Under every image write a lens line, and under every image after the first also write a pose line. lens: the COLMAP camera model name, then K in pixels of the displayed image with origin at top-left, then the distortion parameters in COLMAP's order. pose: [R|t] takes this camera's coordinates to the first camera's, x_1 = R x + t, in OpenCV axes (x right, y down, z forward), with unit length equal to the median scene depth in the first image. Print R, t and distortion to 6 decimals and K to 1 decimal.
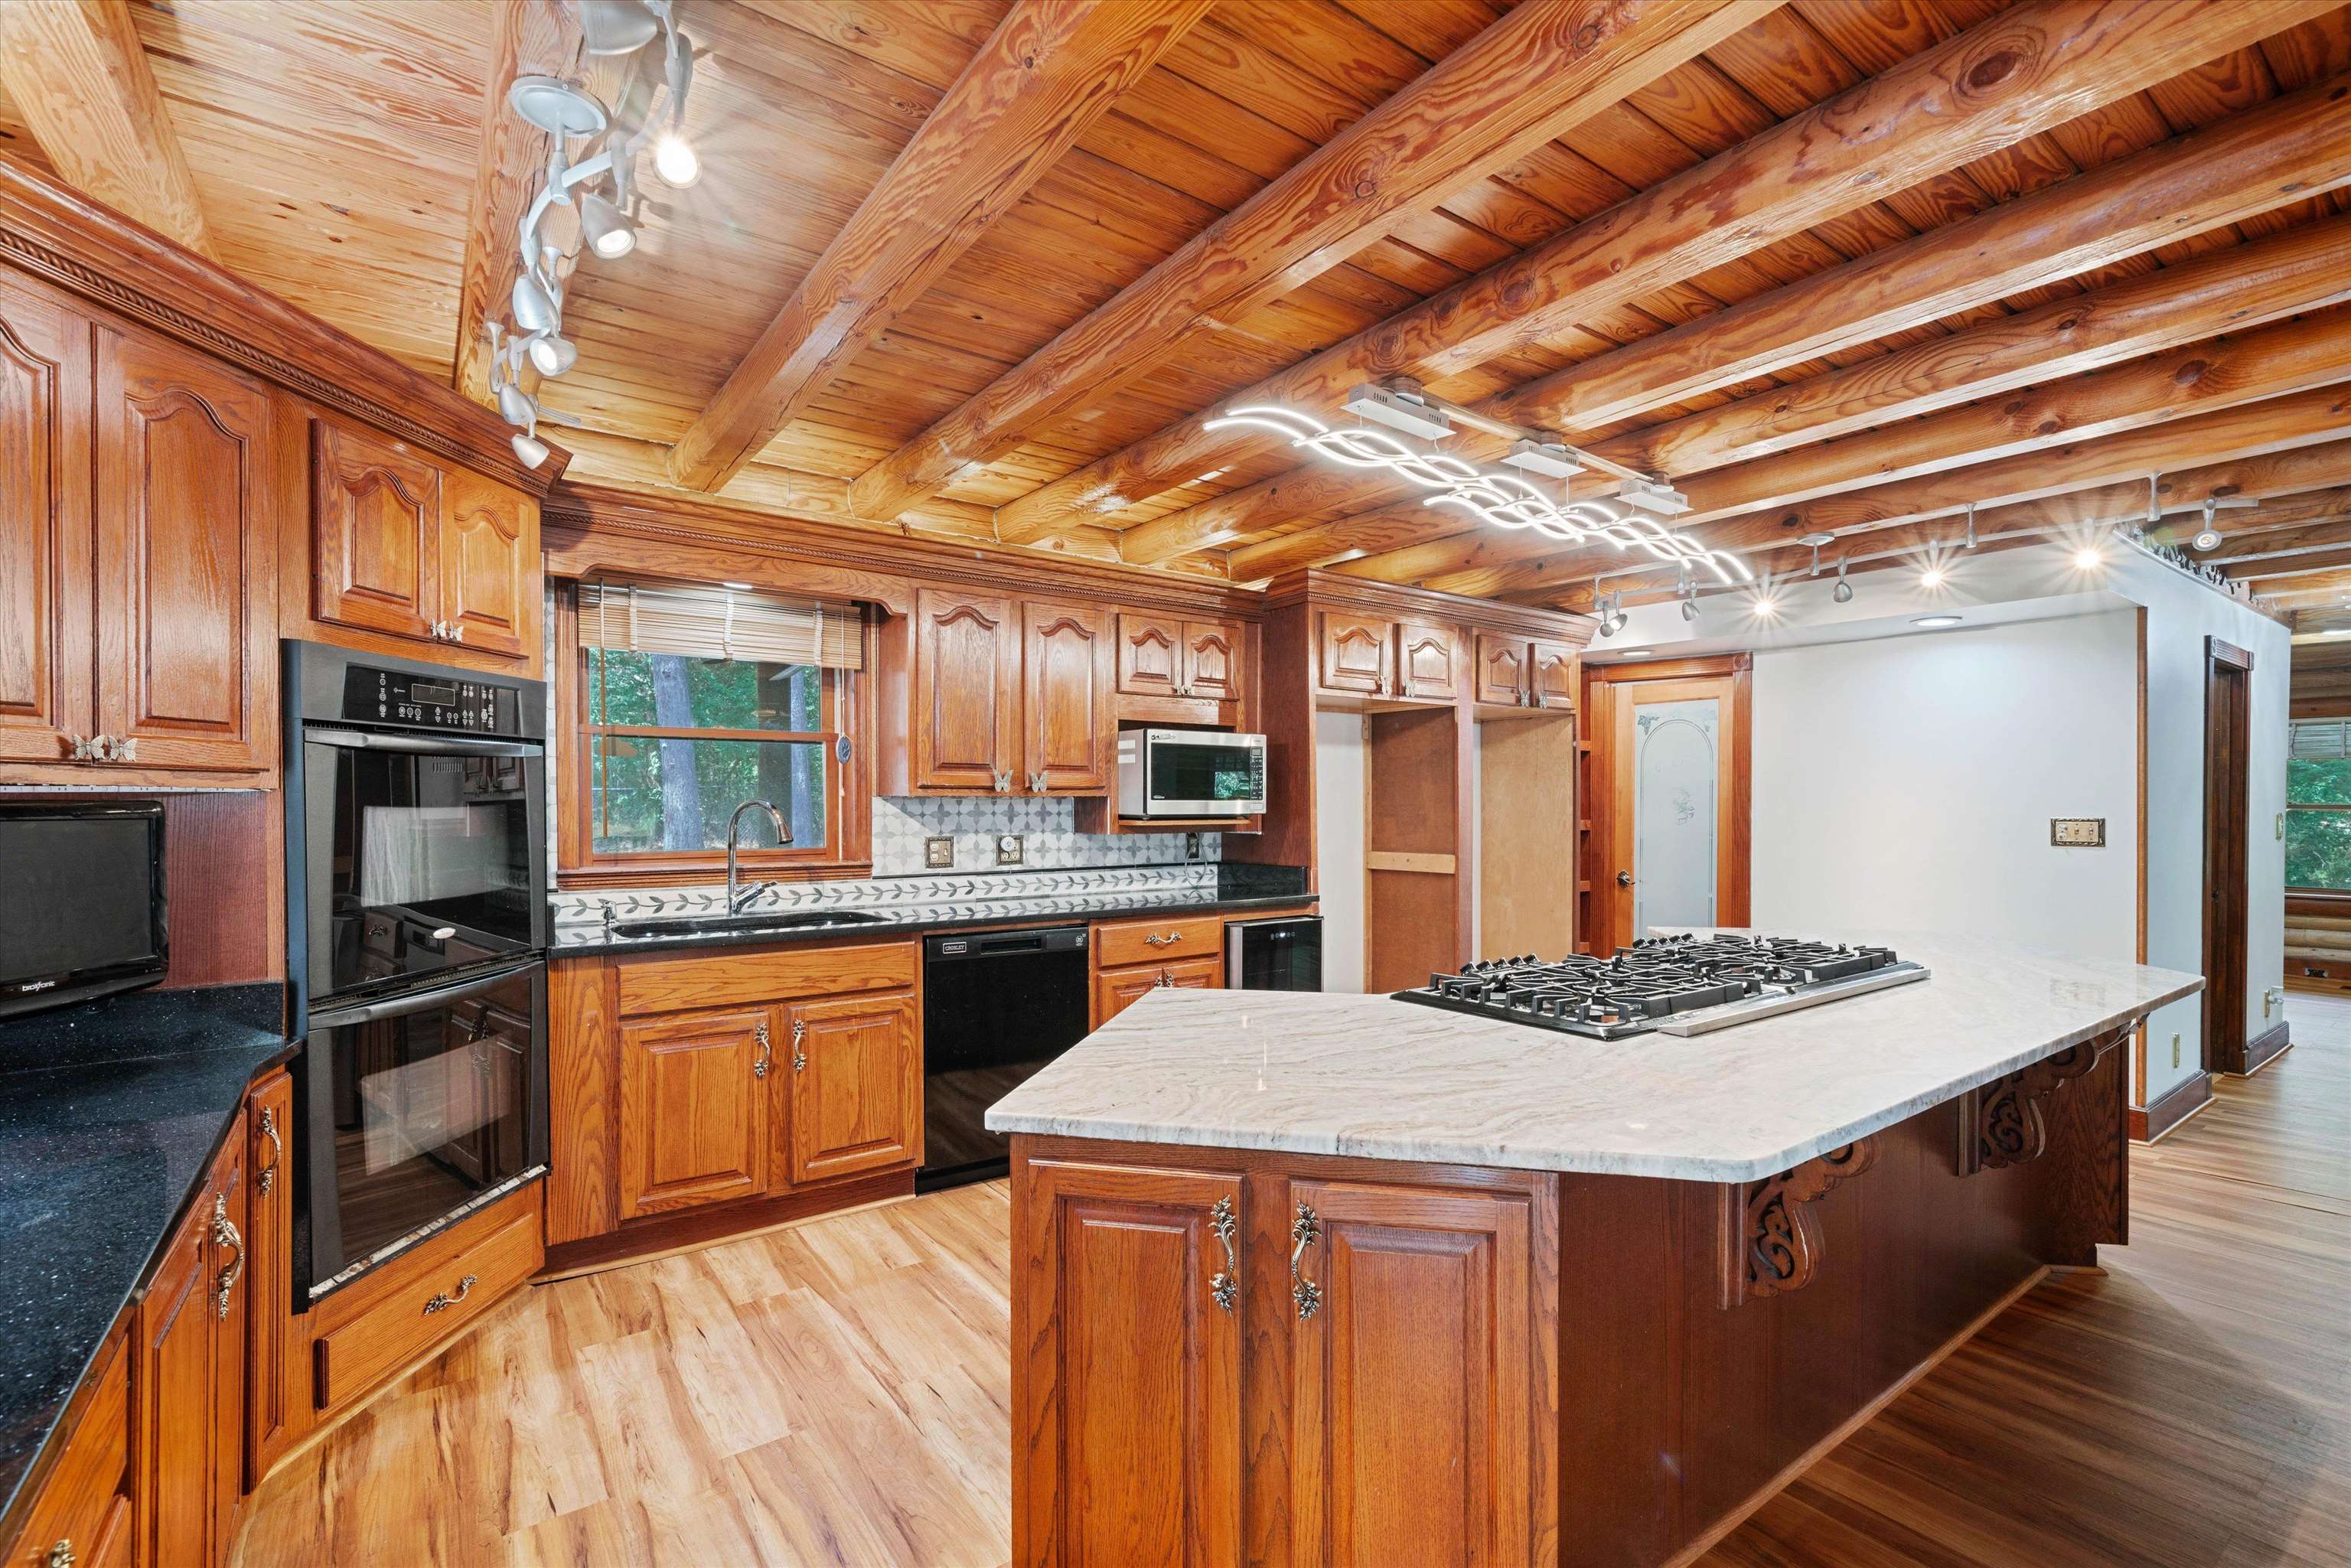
lens RADIAL K [[1056.6, 0, 1183.0], [0, 1056.6, 808.0], [0, 0, 1]] dist [0.001210, 0.000184]
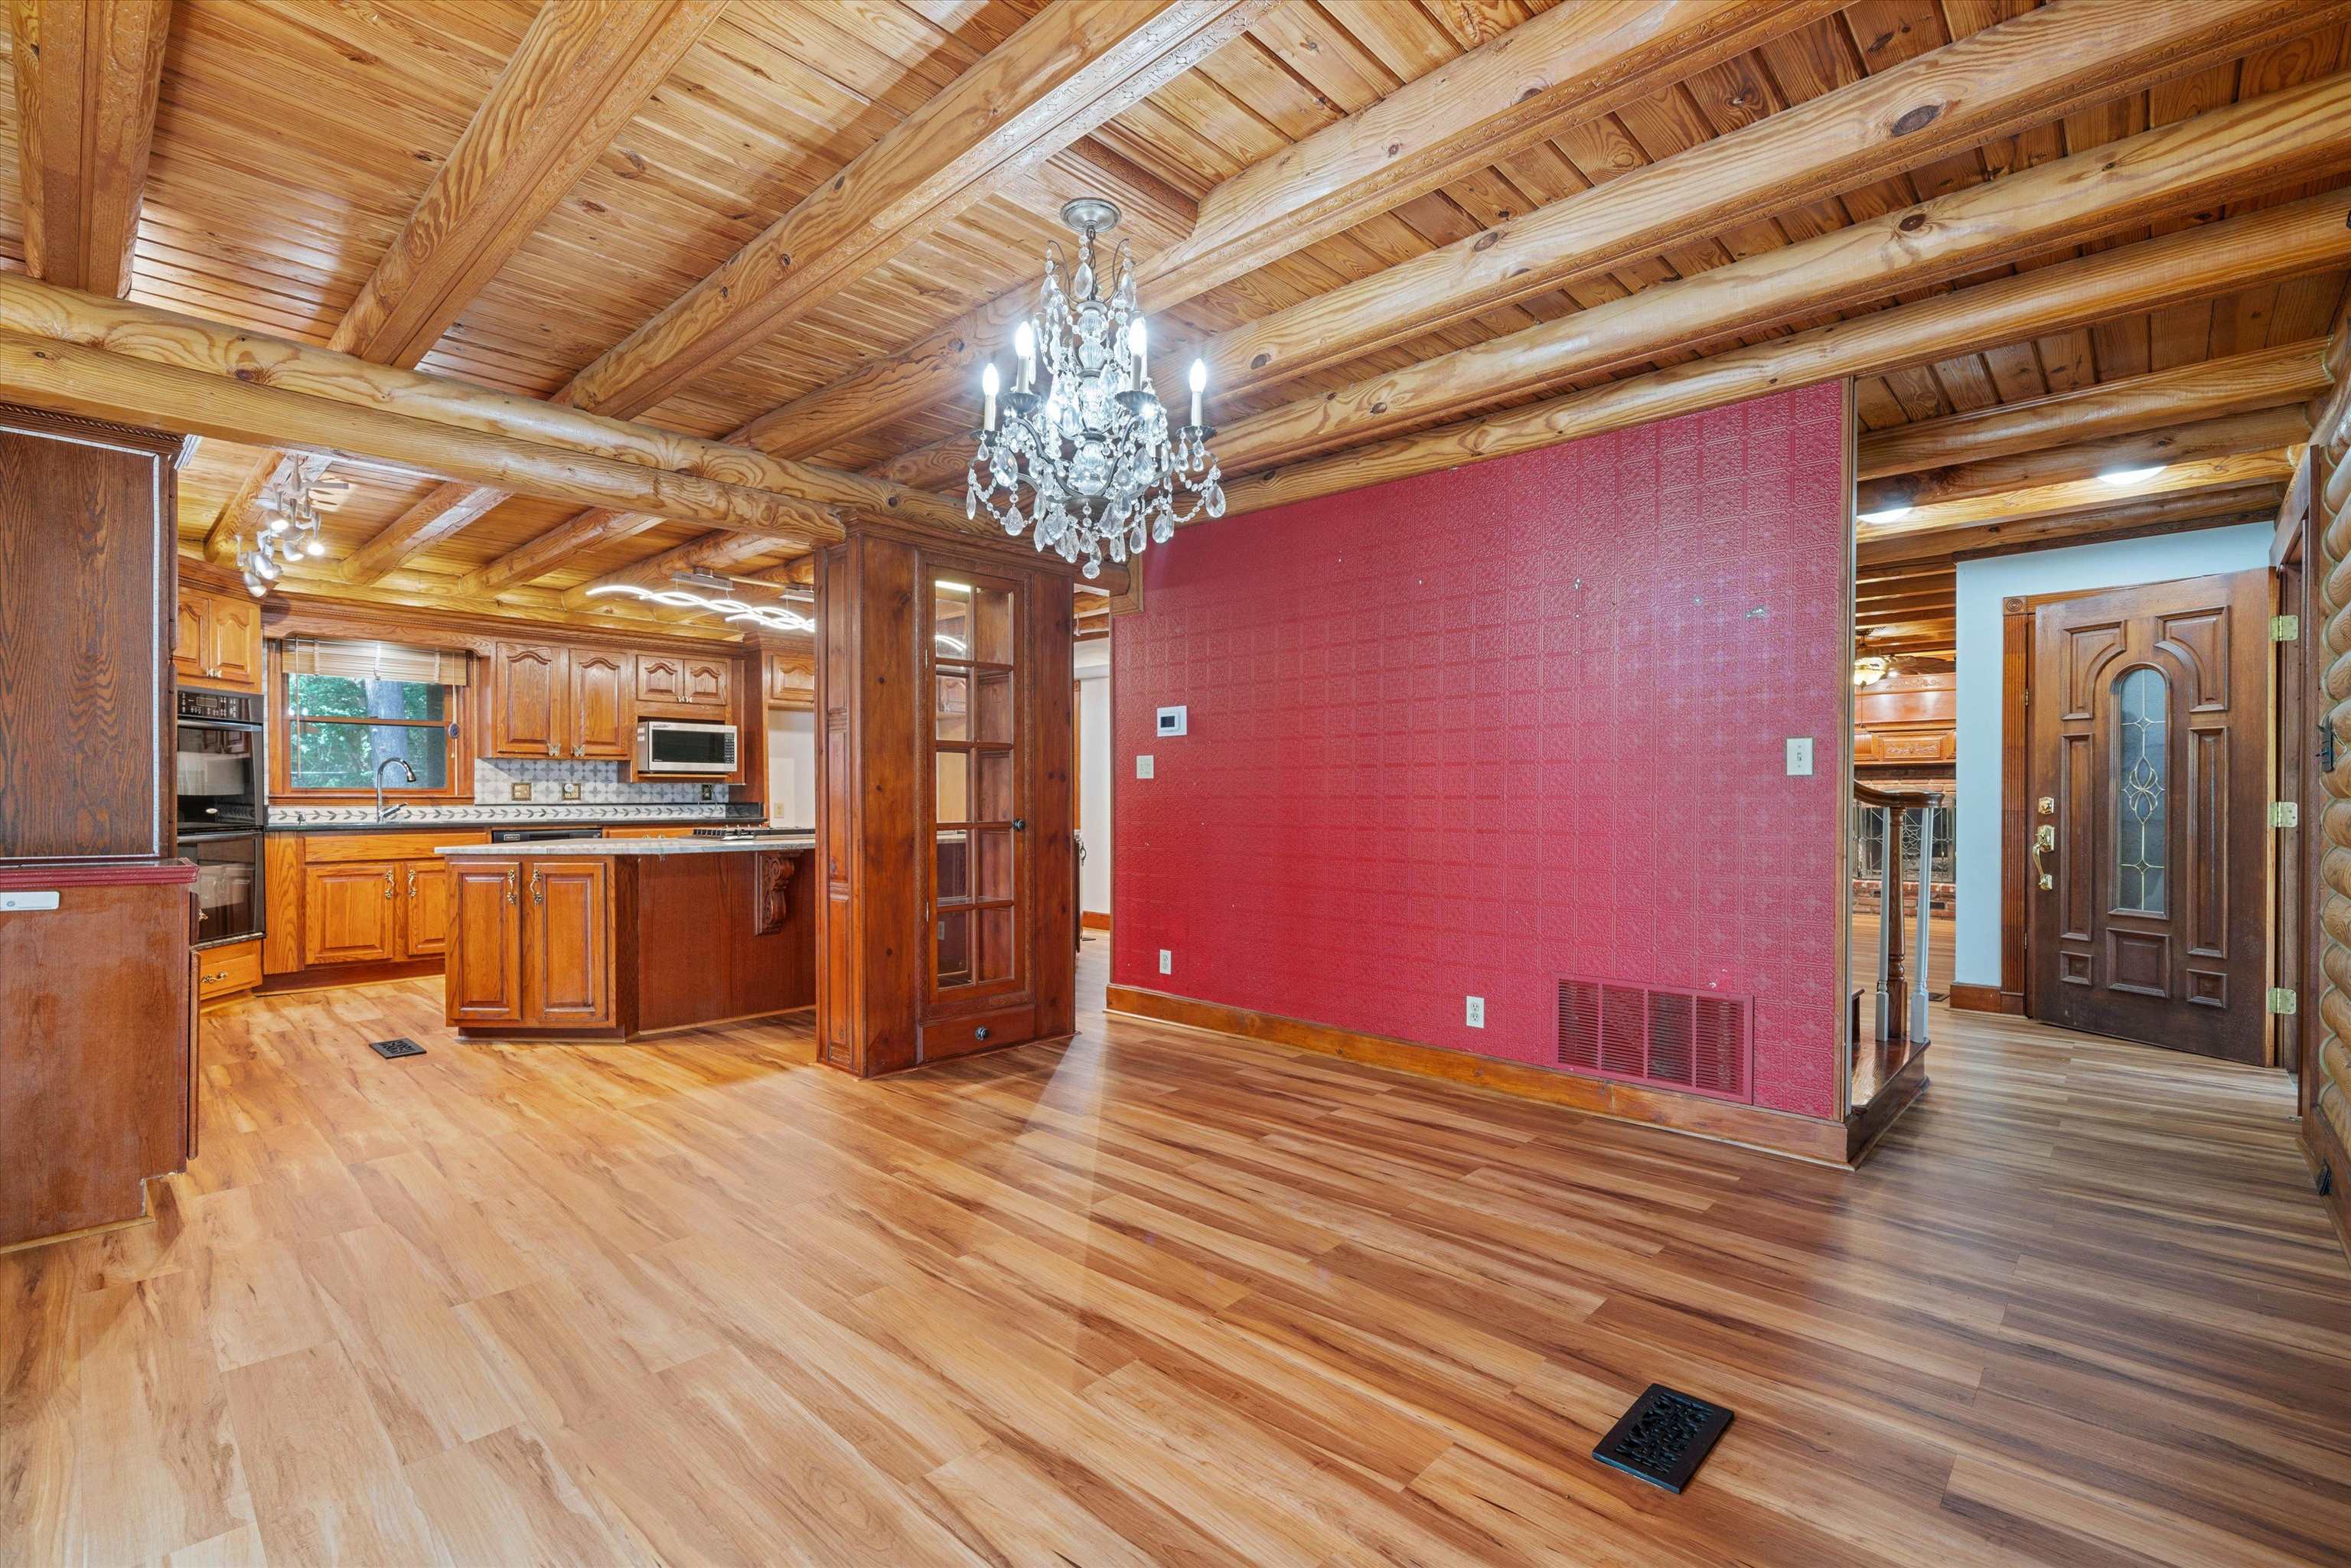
lens RADIAL K [[1049.7, 0, 1169.4], [0, 1049.7, 797.3], [0, 0, 1]] dist [0.002610, 0.000020]
pose [[0.983808, -0.000043, 0.179225, 0.556854], [0.000623, 0.999995, -0.003179, 0.063971], [-0.179224, 0.003239, 0.983803, -0.968675]]
